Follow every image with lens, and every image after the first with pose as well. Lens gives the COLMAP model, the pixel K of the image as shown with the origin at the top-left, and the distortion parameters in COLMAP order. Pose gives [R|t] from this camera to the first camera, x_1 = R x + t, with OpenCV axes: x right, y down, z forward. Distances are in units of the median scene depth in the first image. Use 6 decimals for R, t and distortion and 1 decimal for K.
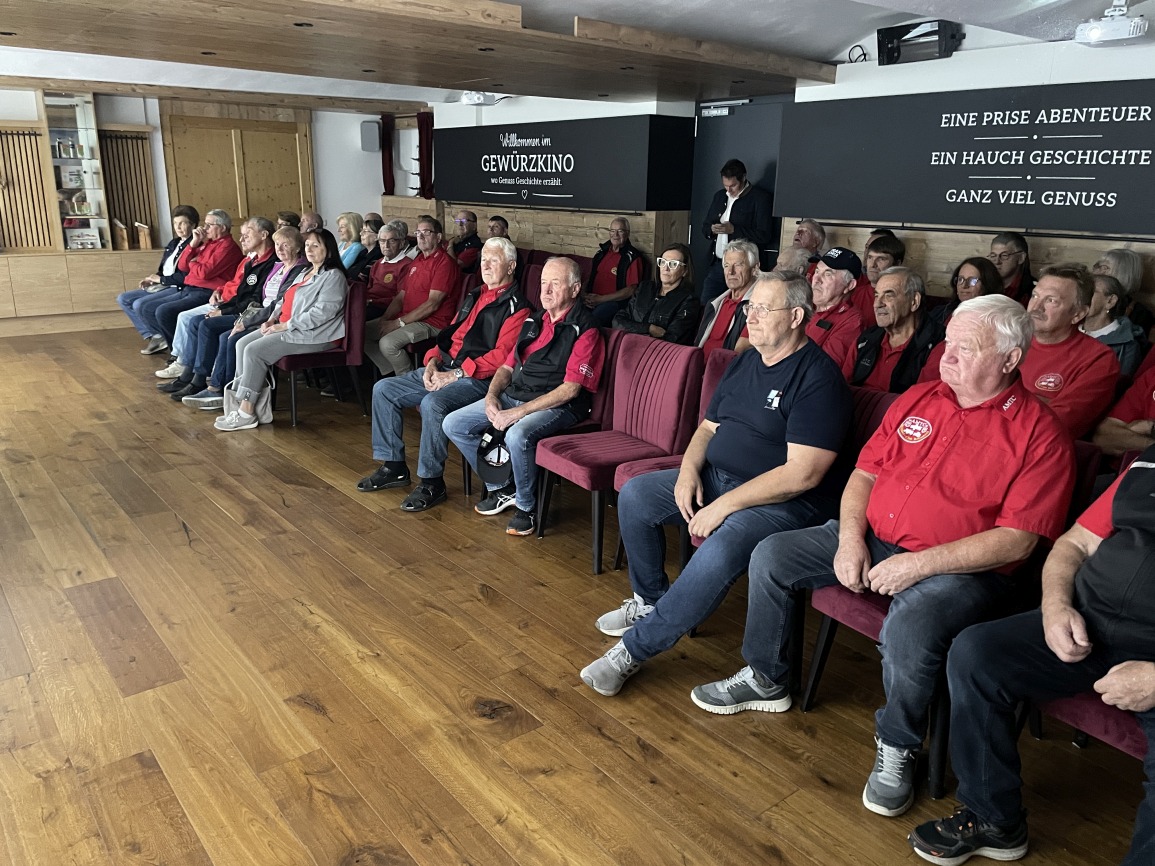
lens RADIAL K [[881.6, 0, 577.5], [0, 881.6, 433.0], [0, 0, 1]] dist [0.042657, -0.056414]
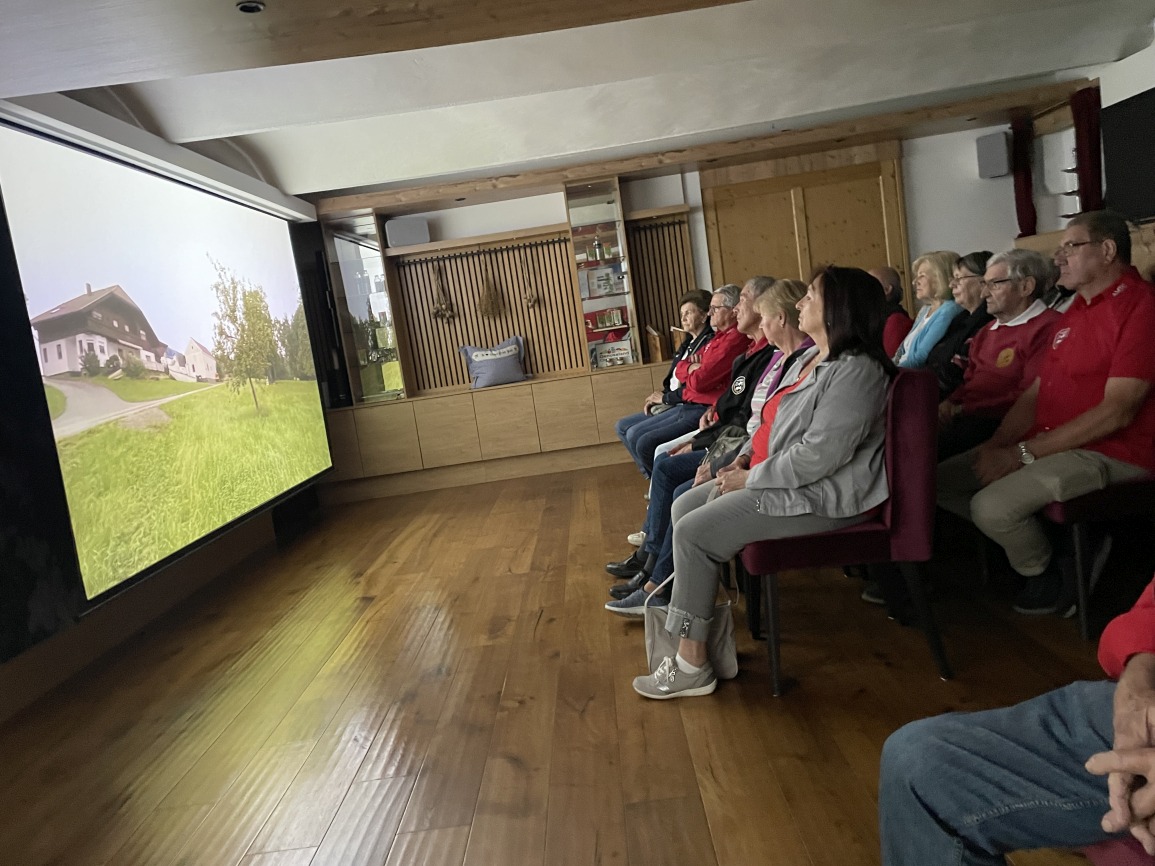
lens RADIAL K [[851.7, 0, 577.5], [0, 851.7, 433.0], [0, 0, 1]] dist [0.093129, -0.111116]
pose [[0.756510, -0.050969, -0.651993, -0.065702], [-0.021313, 0.994507, -0.102475, -0.062810], [0.653634, 0.091419, 0.751269, 0.386159]]
